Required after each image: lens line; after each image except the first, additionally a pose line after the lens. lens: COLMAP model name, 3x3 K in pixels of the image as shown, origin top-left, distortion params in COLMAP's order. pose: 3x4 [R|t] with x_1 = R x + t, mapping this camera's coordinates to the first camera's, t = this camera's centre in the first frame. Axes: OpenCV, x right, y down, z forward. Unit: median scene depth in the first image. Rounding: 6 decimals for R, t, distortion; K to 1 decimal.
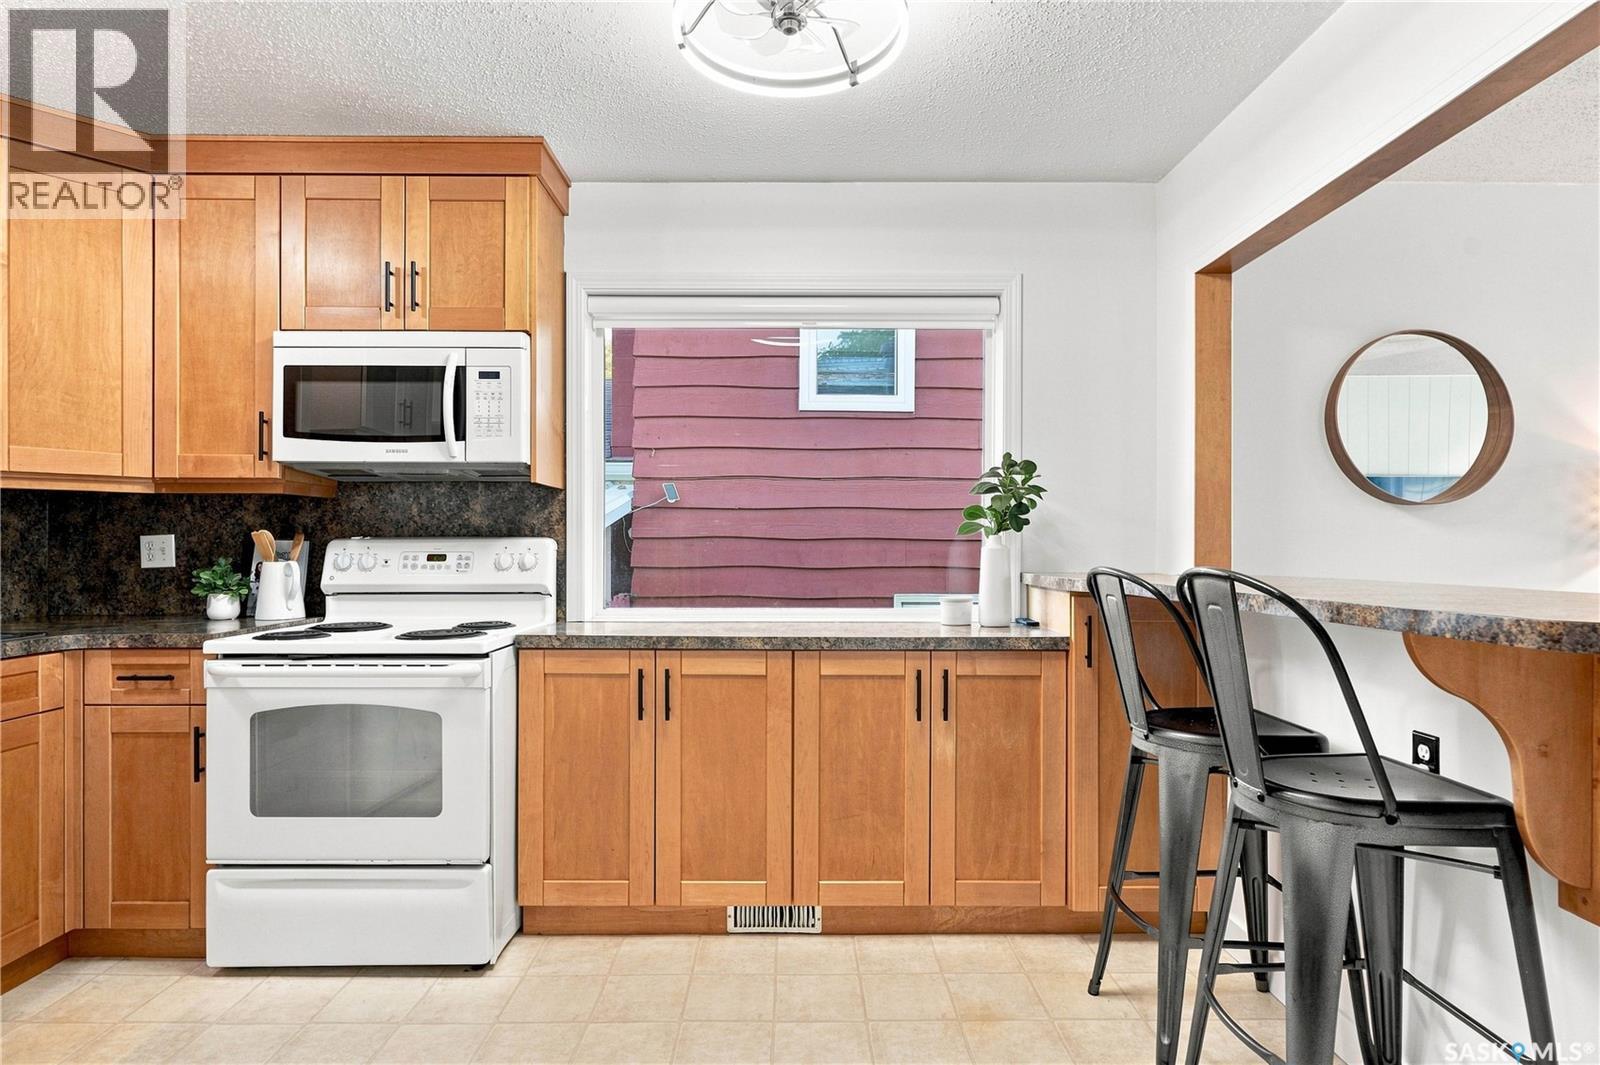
lens RADIAL K [[845.8, 0, 805.1], [0, 845.8, 543.7], [0, 0, 1]] dist [-0.003505, 0.000791]
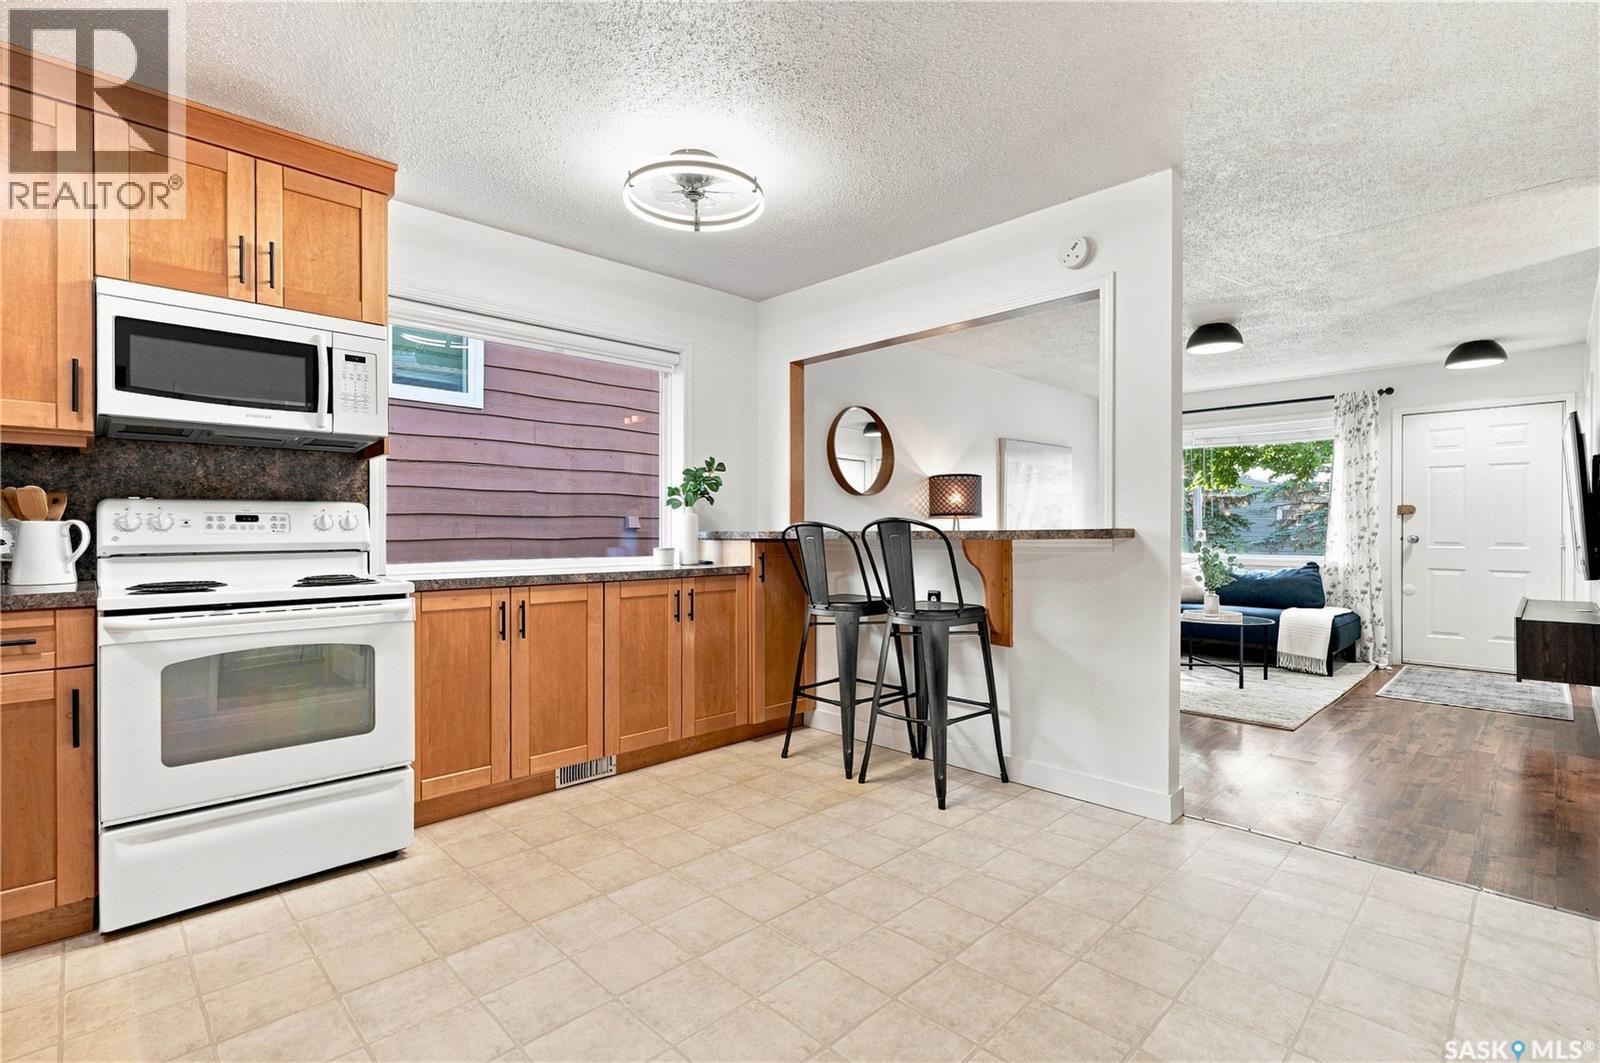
lens RADIAL K [[730.9, 0, 800.4], [0, 730.9, 528.6], [0, 0, 1]] dist [-0.004655, 0.000907]
pose [[0.722259, -0.001857, 0.691620, -0.633846], [0.001744, 0.999998, 0.000863, 0.032936], [-0.691621, 0.000583, 0.722261, -0.142298]]
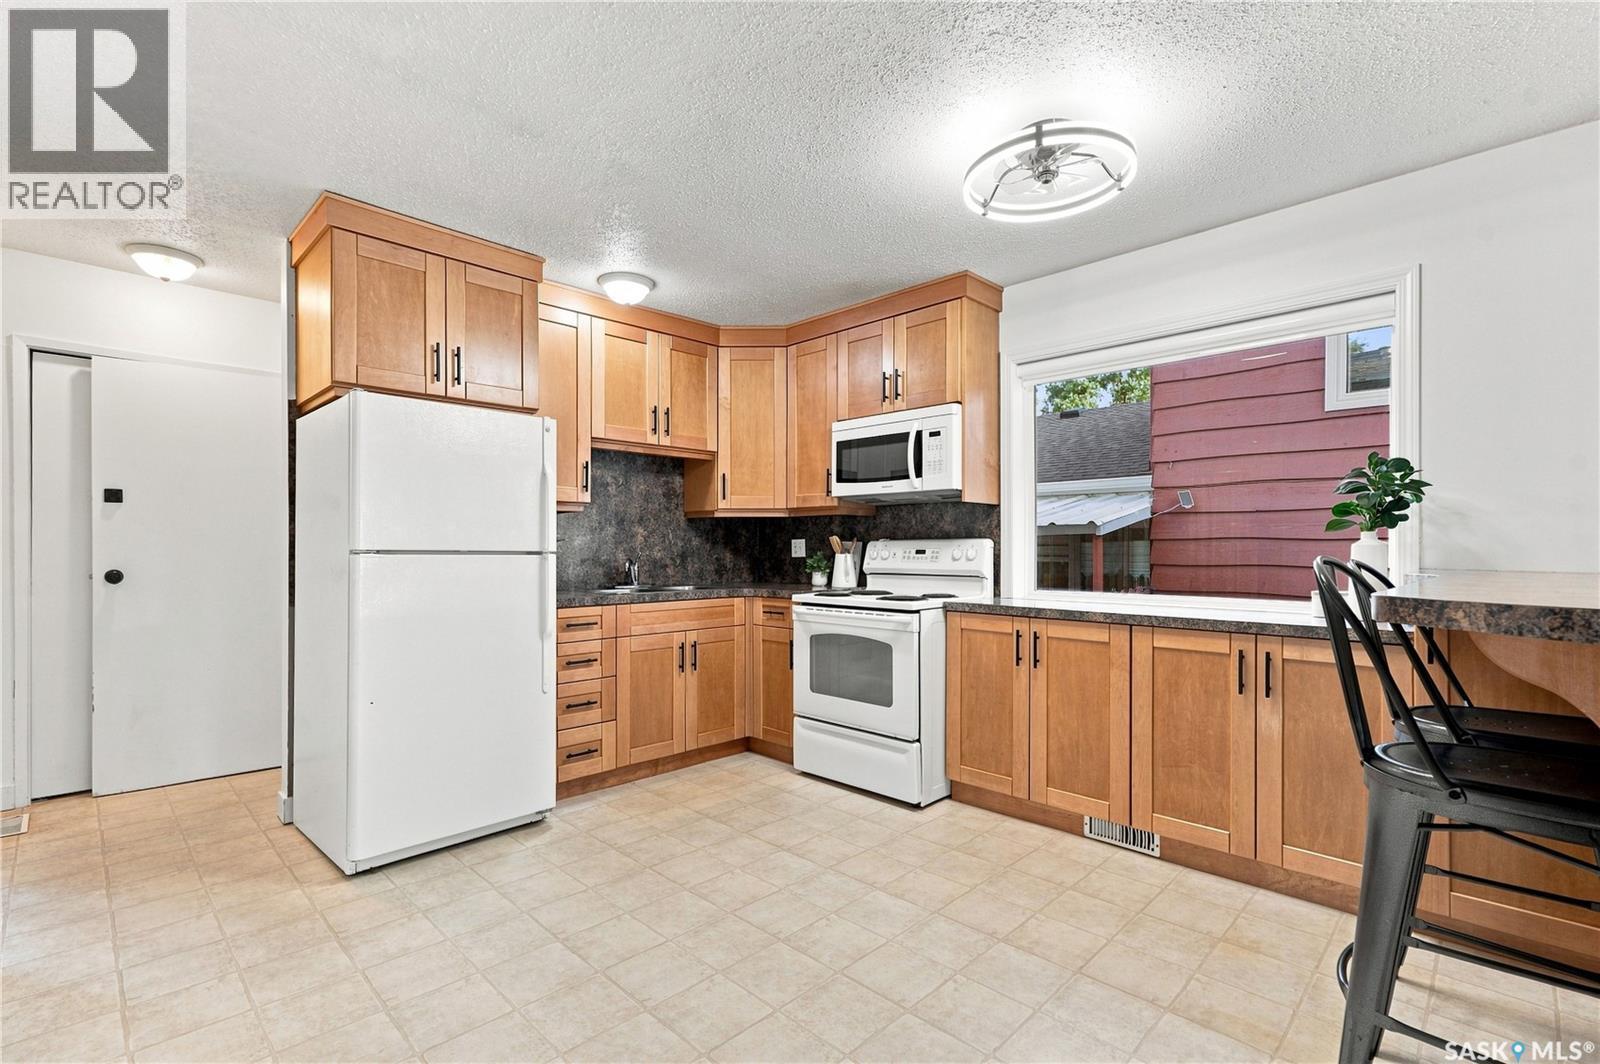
lens RADIAL K [[730.9, 0, 800.7], [0, 730.9, 543.2], [0, 0, 1]] dist [-0.004655, 0.000907]
pose [[0.702084, -0.005557, -0.712072, 0.414605], [0.000949, 0.999976, -0.006867, 0.010313], [0.712093, 0.004146, 0.702073, -0.118932]]
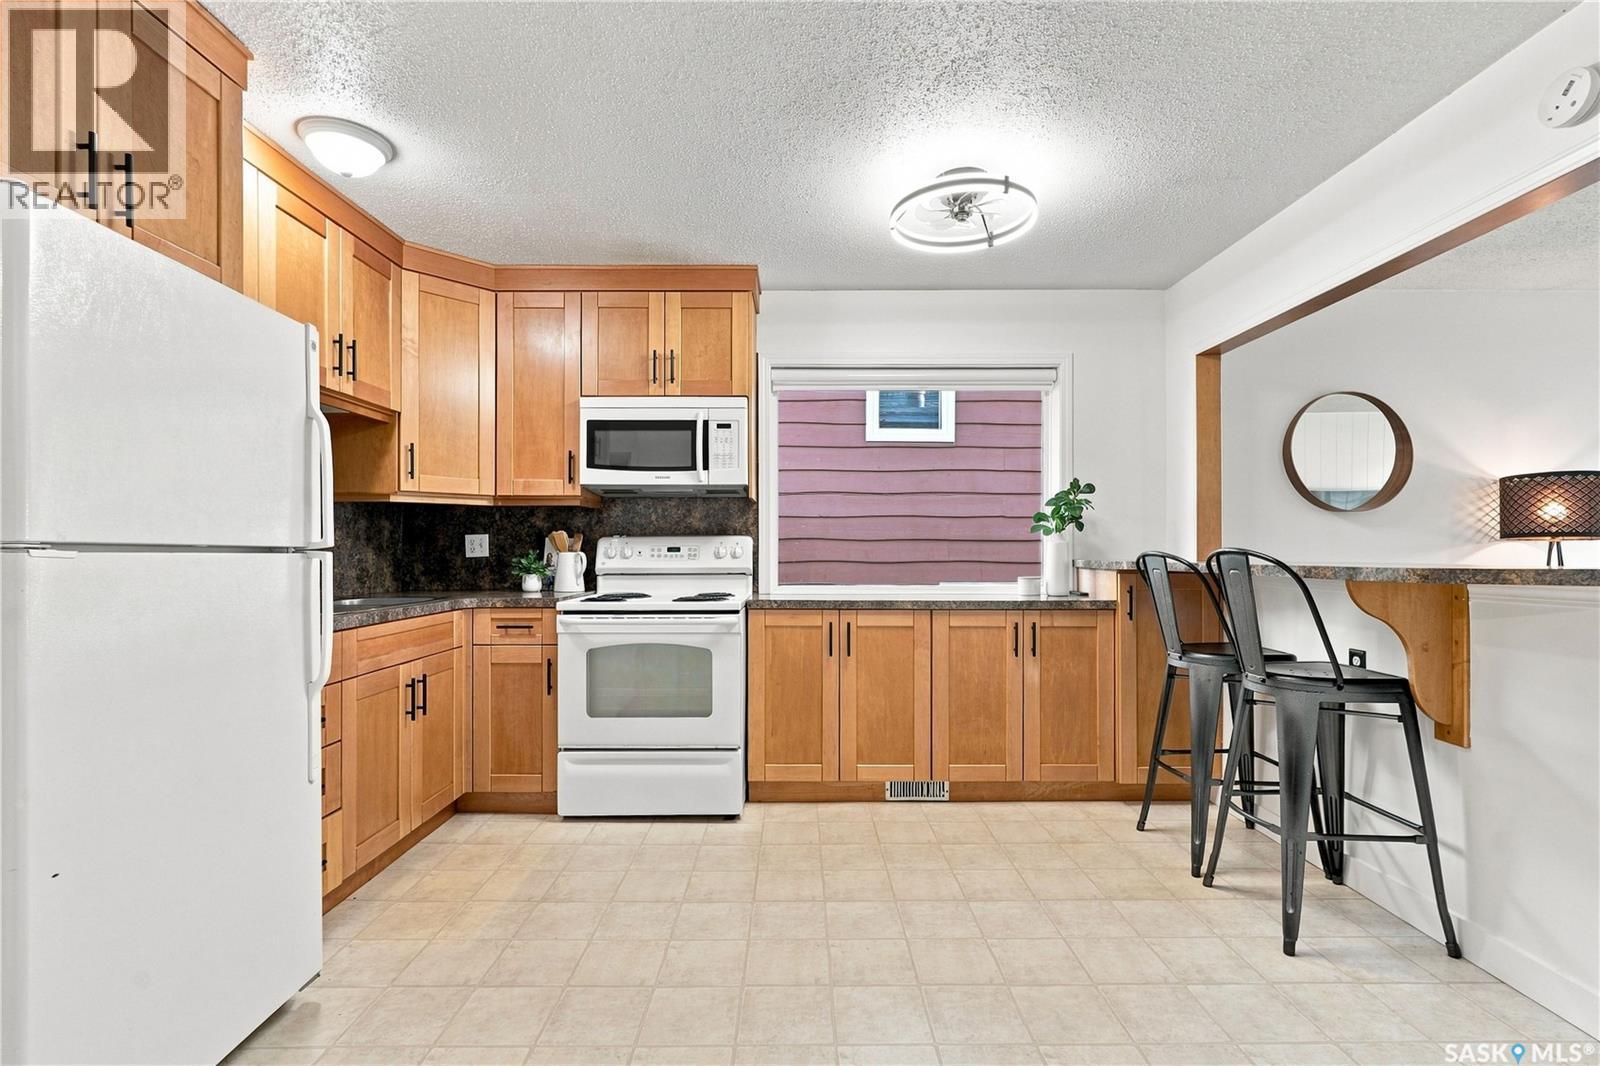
lens RADIAL K [[730.9, 0, 808.1], [0, 730.9, 543.8], [0, 0, 1]] dist [-0.004655, 0.000907]
pose [[0.999996, -0.001792, -0.002392, -0.226175], [0.001776, 0.999976, -0.006663, 0.017066], [0.002404, 0.006658, 0.999975, -0.290139]]
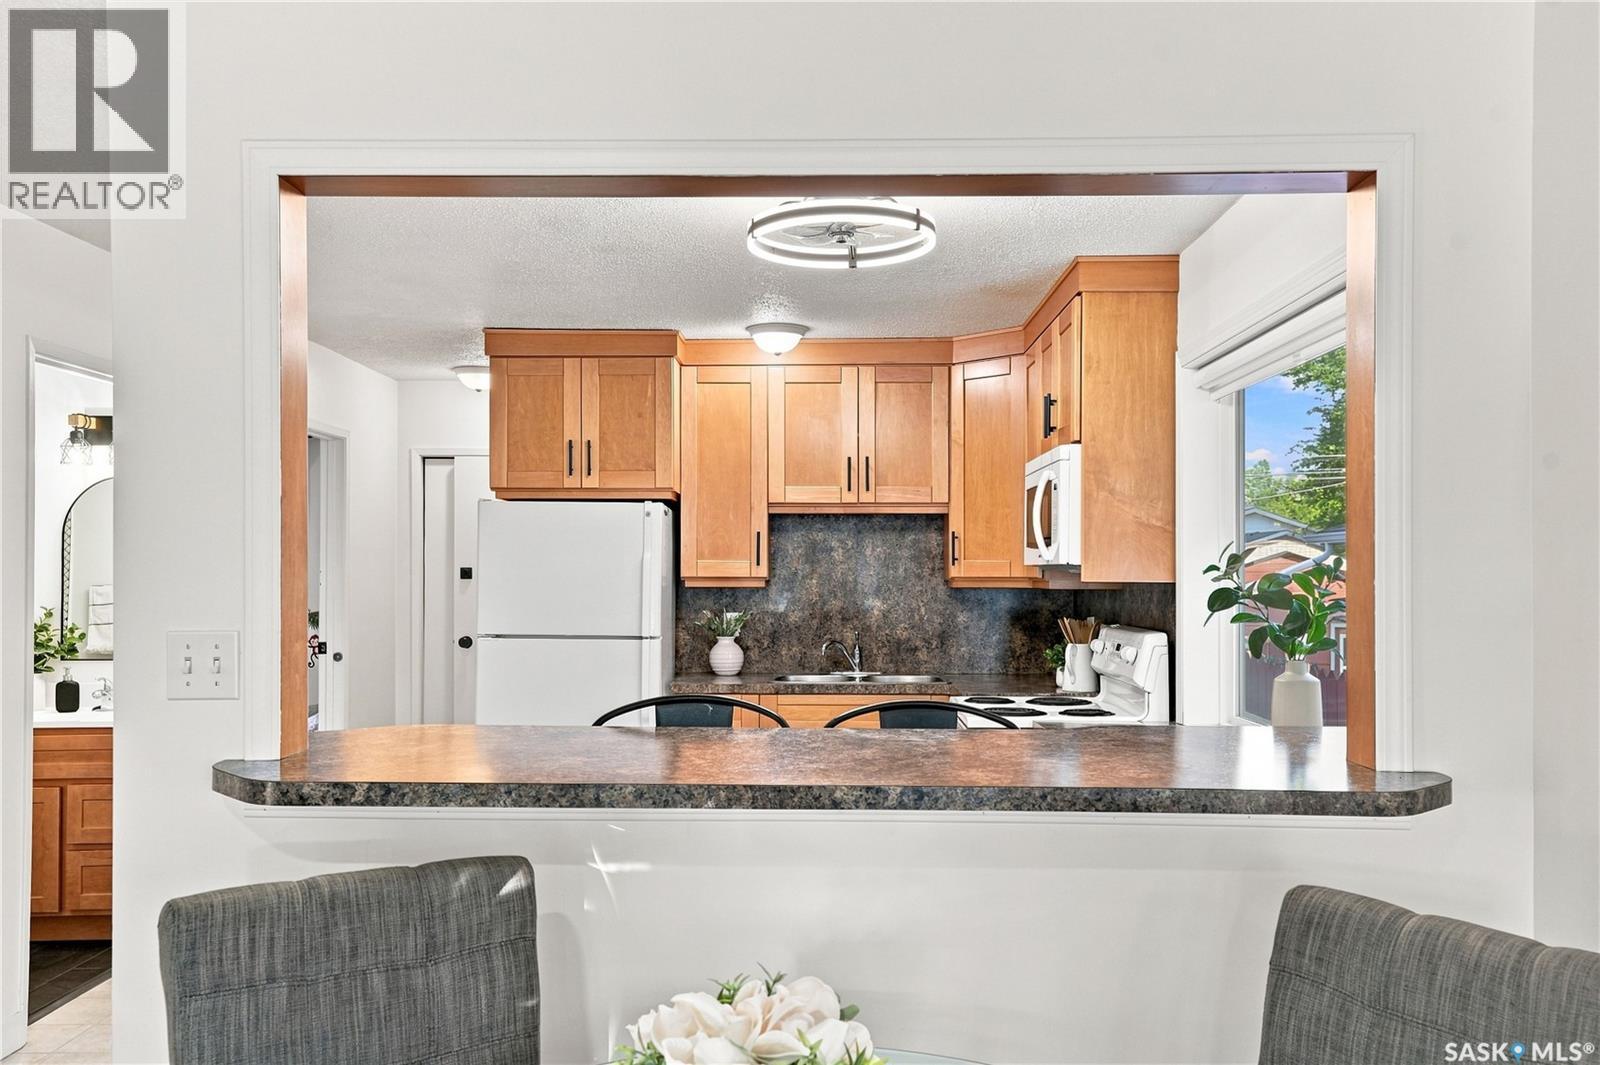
lens RADIAL K [[1316.8, 0, 801.9], [0, 1316.8, 568.7], [0, 0, 1]] dist [-0.014808, -0.001187]
pose [[-0.030916, -0.005325, -0.999508, 1.397633], [-0.000902, 0.999986, -0.005299, -0.082222], [0.999522, 0.000738, -0.030920, 0.728786]]
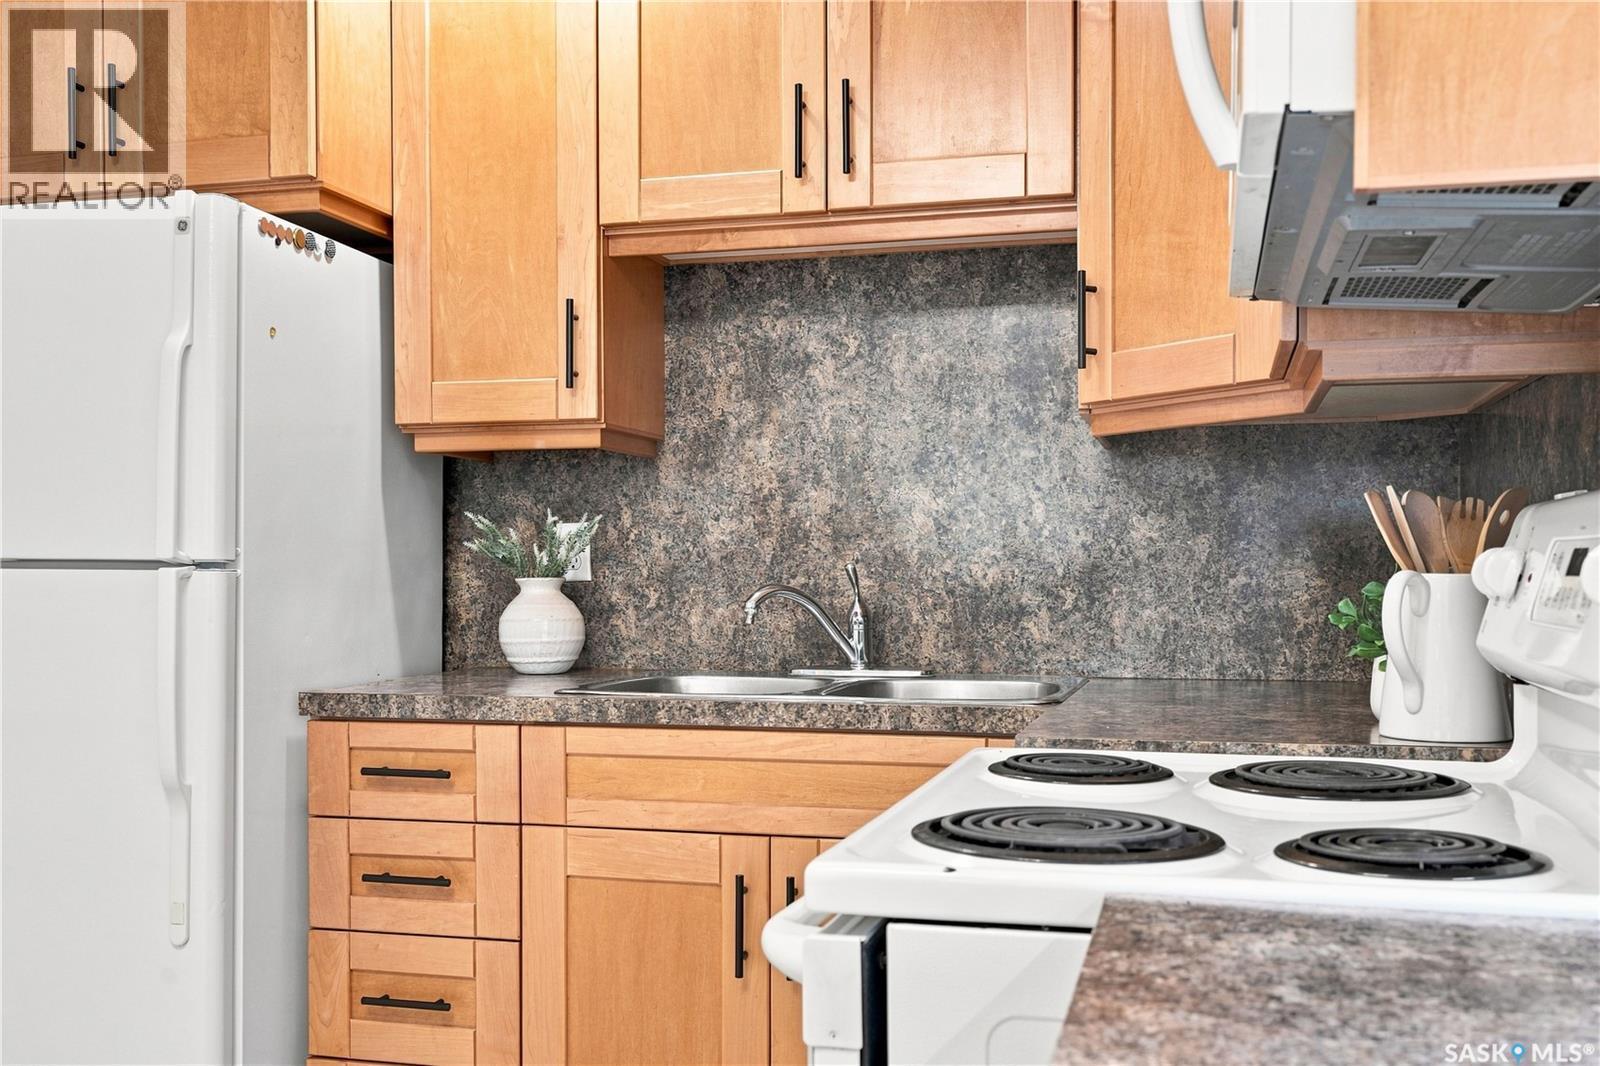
lens RADIAL K [[1603.5, 0, 795.2], [0, 1603.5, 580.1], [0, 0, 1]] dist [0.011097, 0.000000]
pose [[-0.267362, 0.007772, -0.963565, 0.099429], [0.002387, 0.999970, 0.007403, 0.020681], [0.963593, -0.000321, -0.267373, 1.012804]]
